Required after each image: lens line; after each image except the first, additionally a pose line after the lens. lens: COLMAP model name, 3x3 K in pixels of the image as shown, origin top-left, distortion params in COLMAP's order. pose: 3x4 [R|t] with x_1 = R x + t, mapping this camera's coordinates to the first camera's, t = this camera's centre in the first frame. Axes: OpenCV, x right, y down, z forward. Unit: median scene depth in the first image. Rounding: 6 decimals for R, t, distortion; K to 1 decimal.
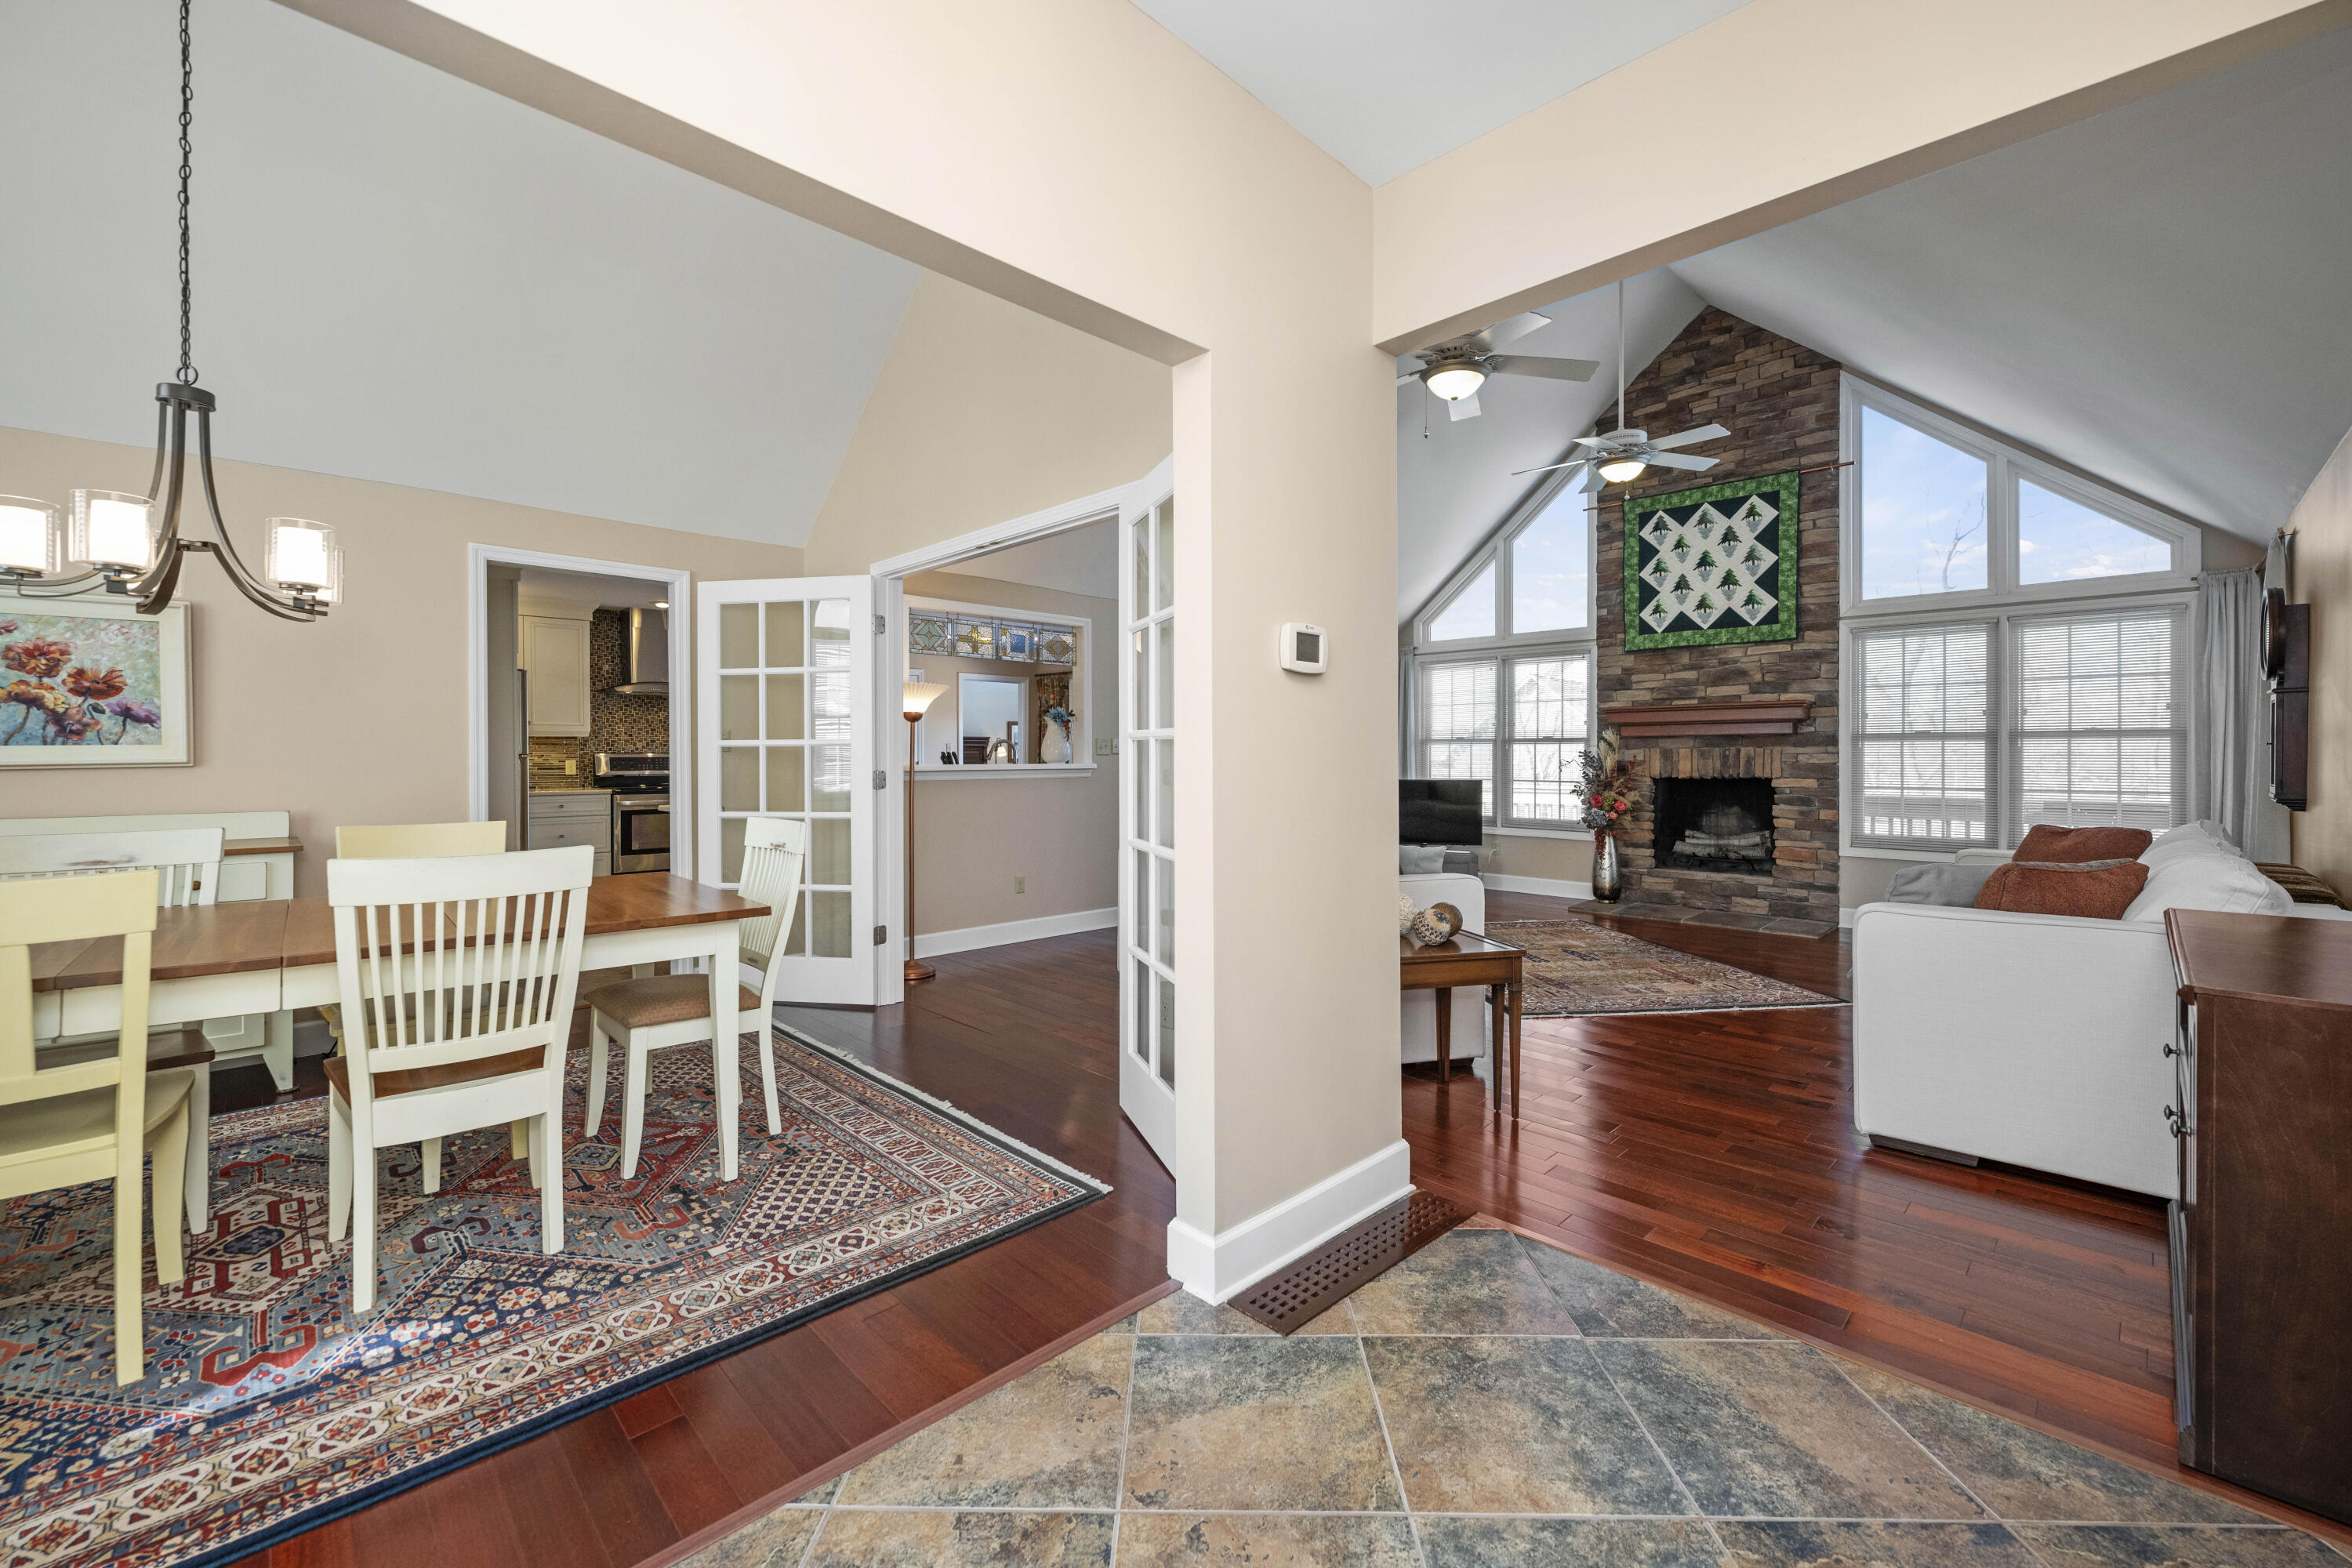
lens RADIAL K [[937.5, 0, 1181.8], [0, 937.5, 758.4], [0, 0, 1]] dist [-0.000362, -0.000232]
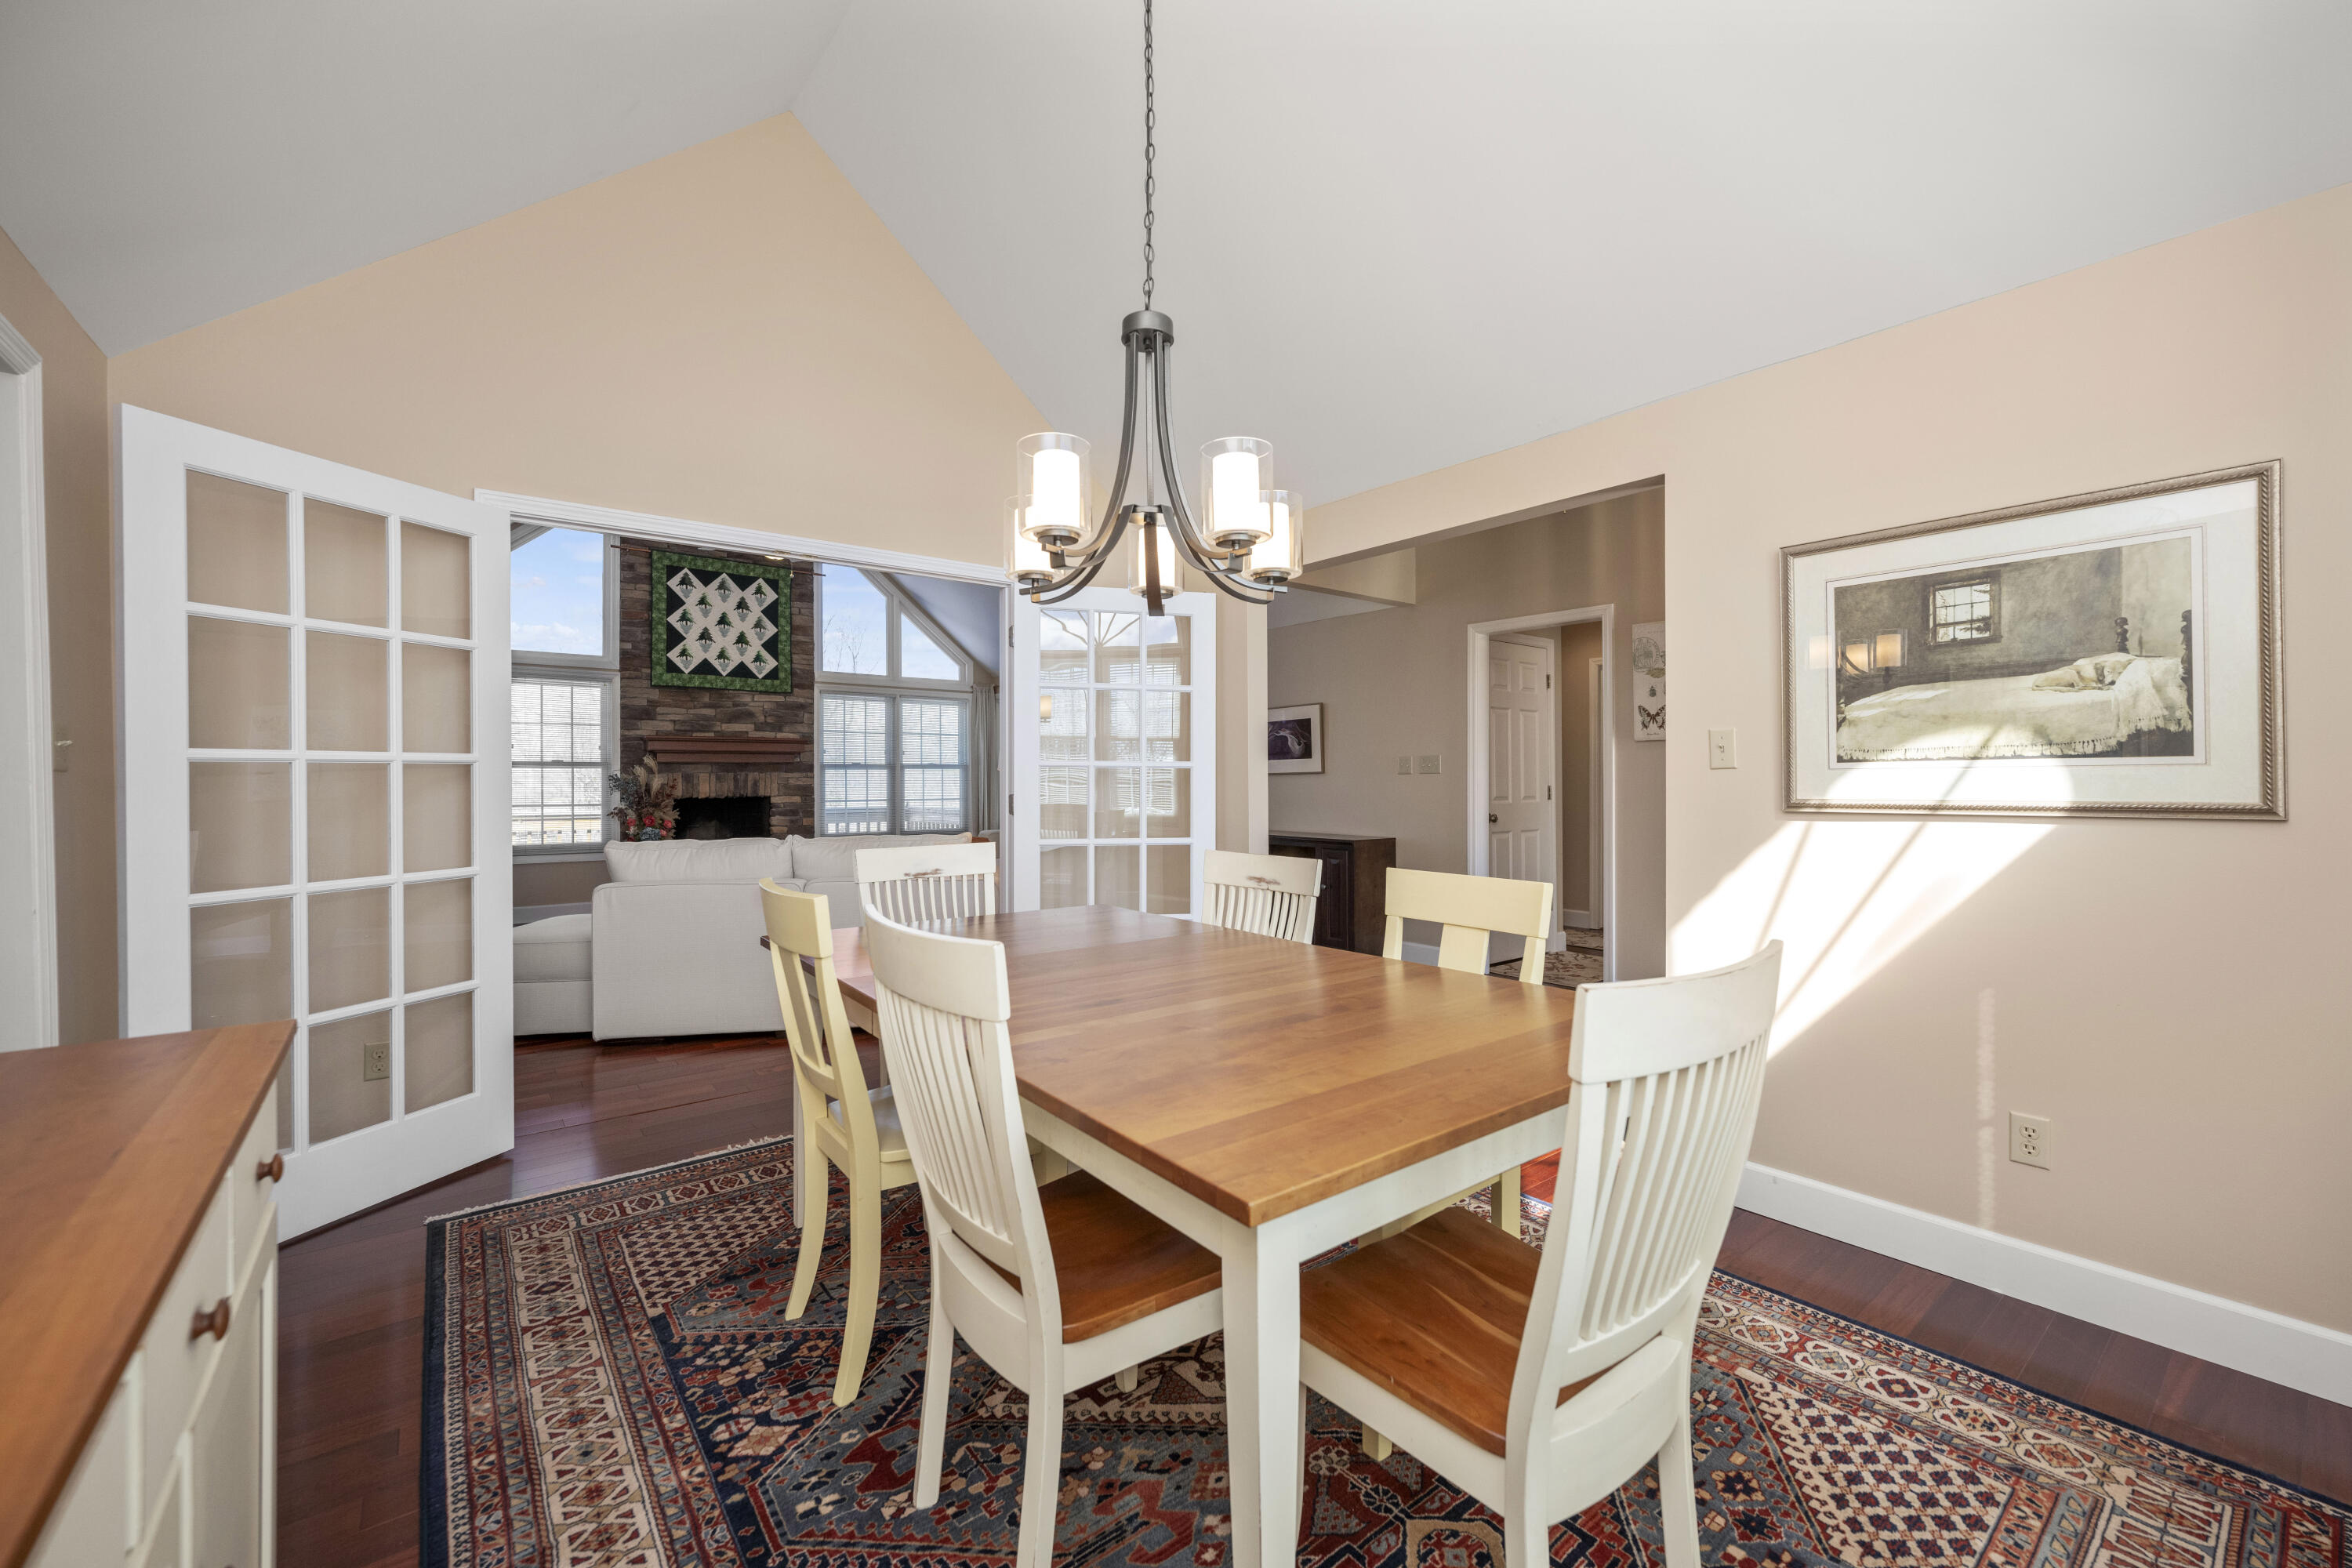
lens RADIAL K [[937.5, 0, 1180.2], [0, 937.5, 771.9], [0, 0, 1]] dist [-0.000362, -0.000232]
pose [[0.104139, 0.006169, 0.994544, -0.678304], [0.006071, 0.999958, -0.006838, -0.000927], [-0.994544, 0.006750, 0.104097, 0.321176]]
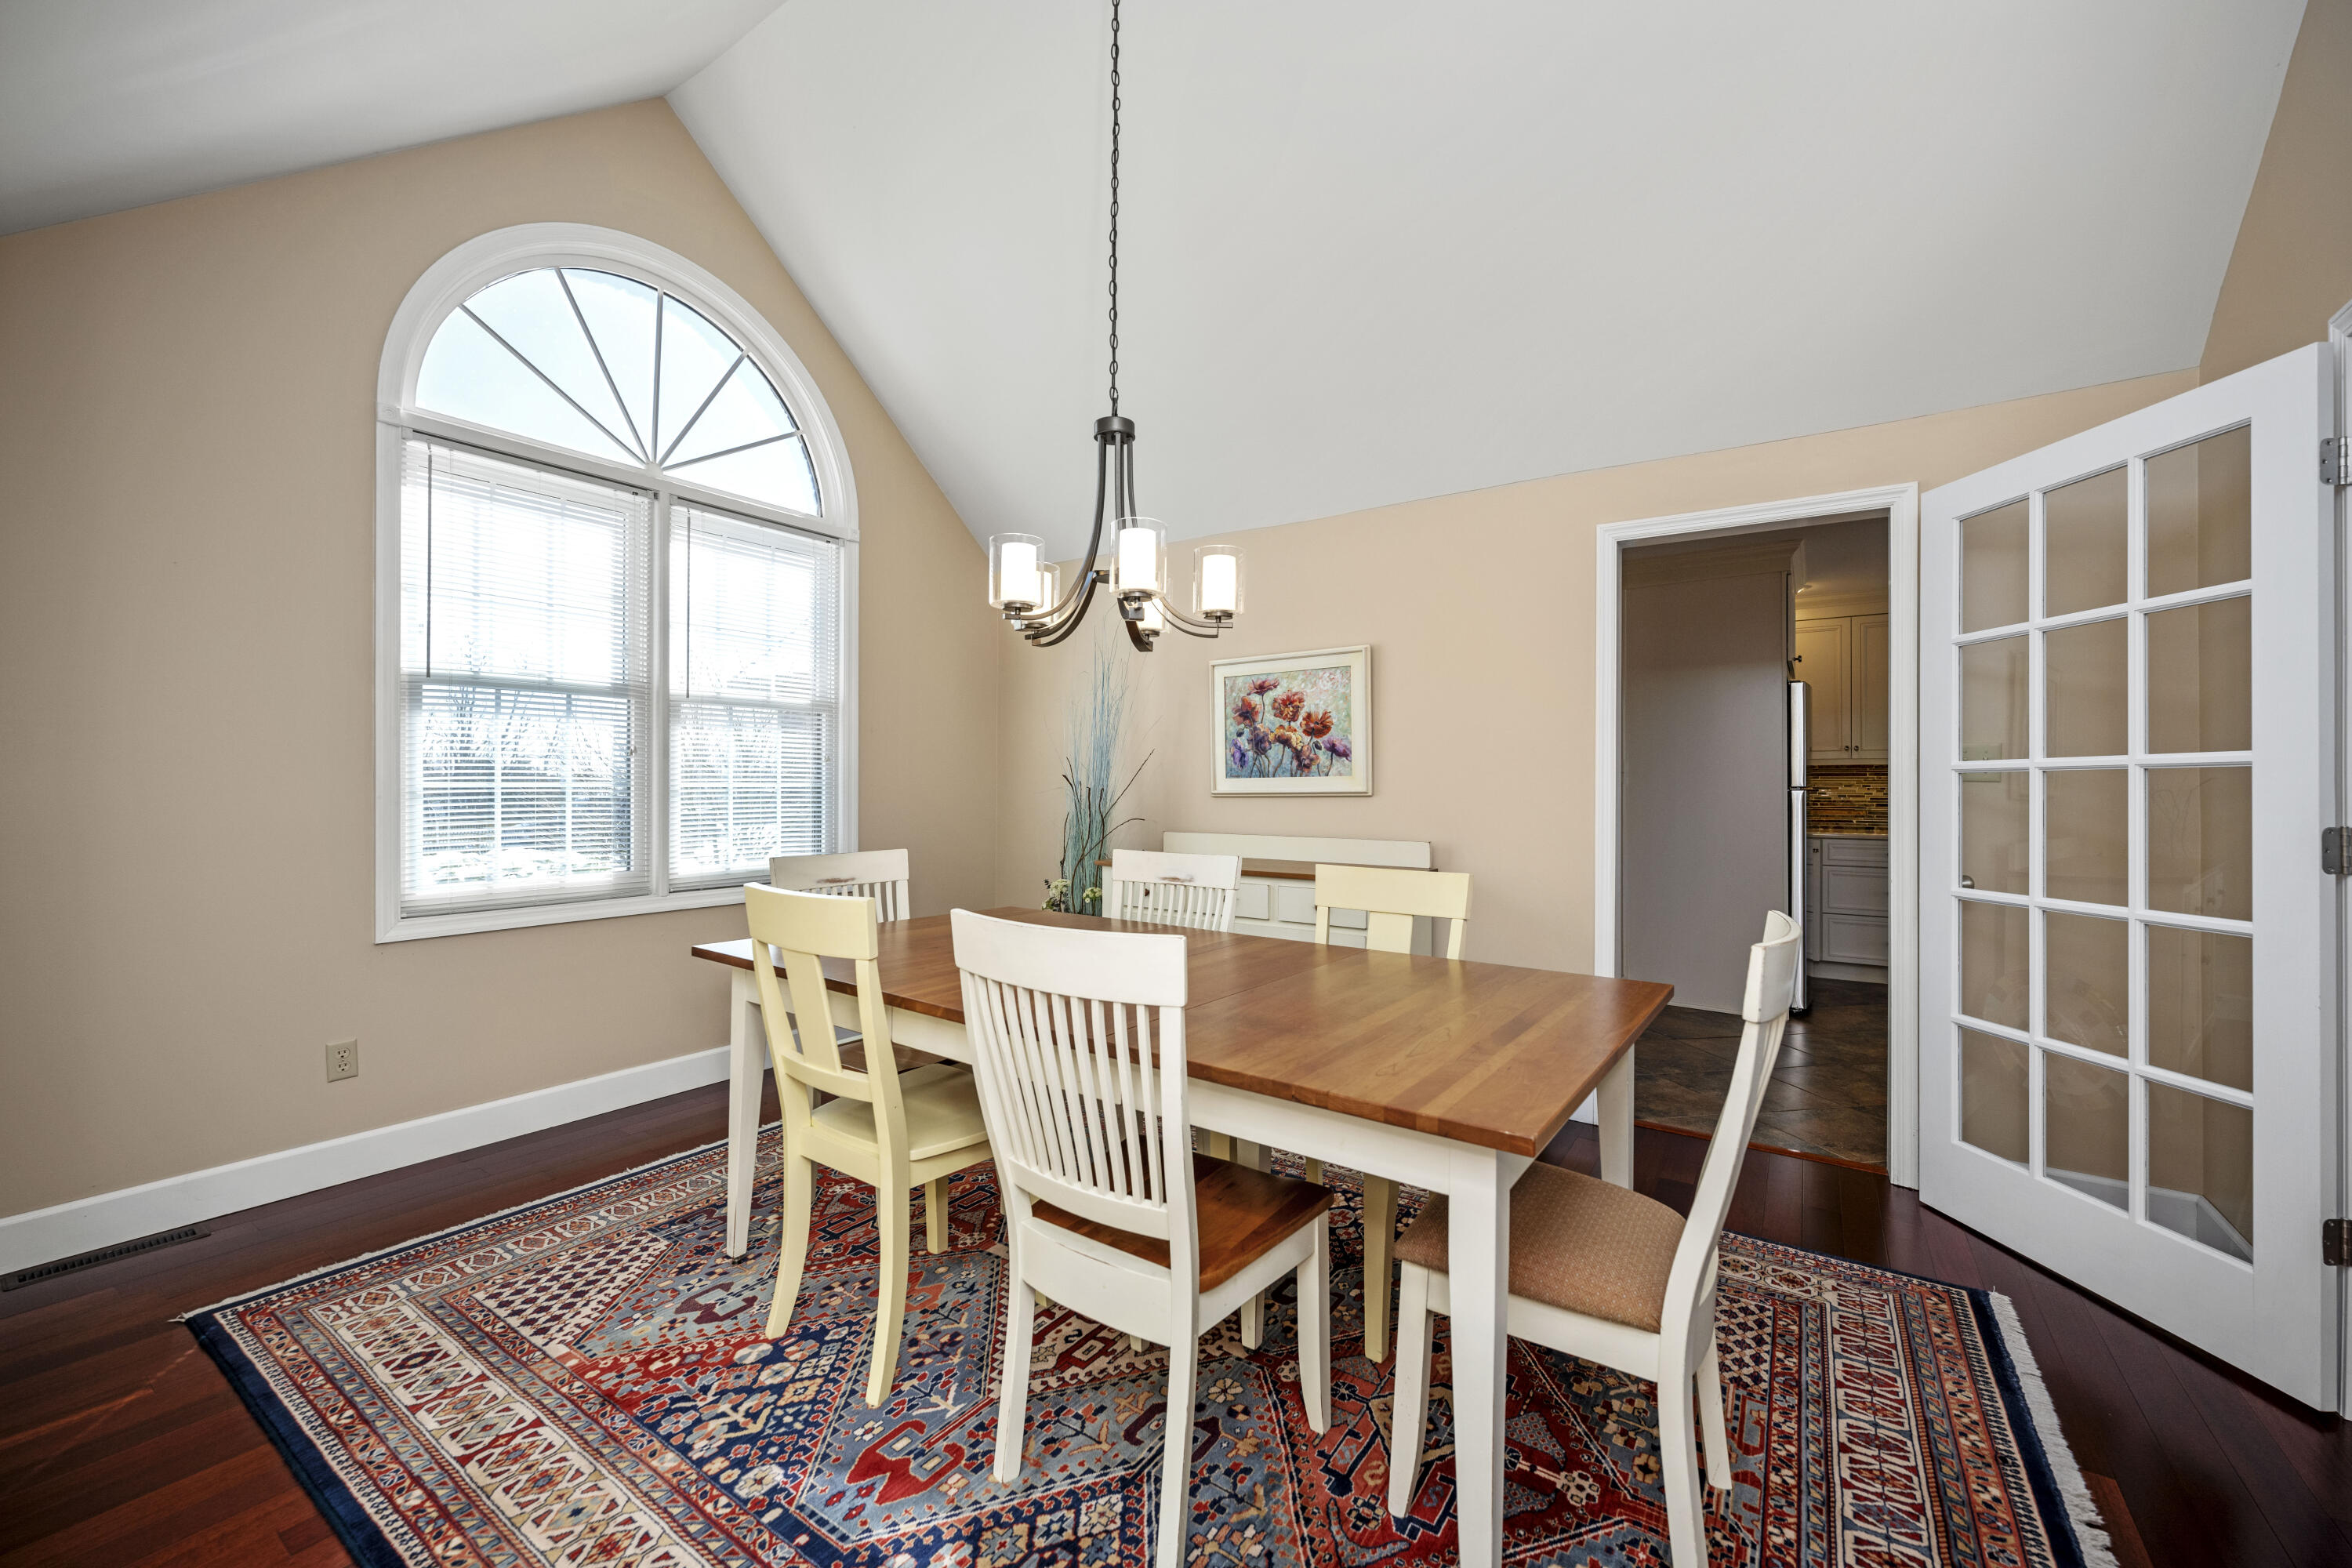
lens RADIAL K [[937.5, 0, 1169.9], [0, 937.5, 786.5], [0, 0, 1]] dist [-0.000362, -0.000232]
pose [[0.188174, -0.000770, -0.982135, -0.021667], [-0.008877, 0.999958, -0.002485, 0.001355], [0.982096, 0.009186, 0.188159, 0.317310]]
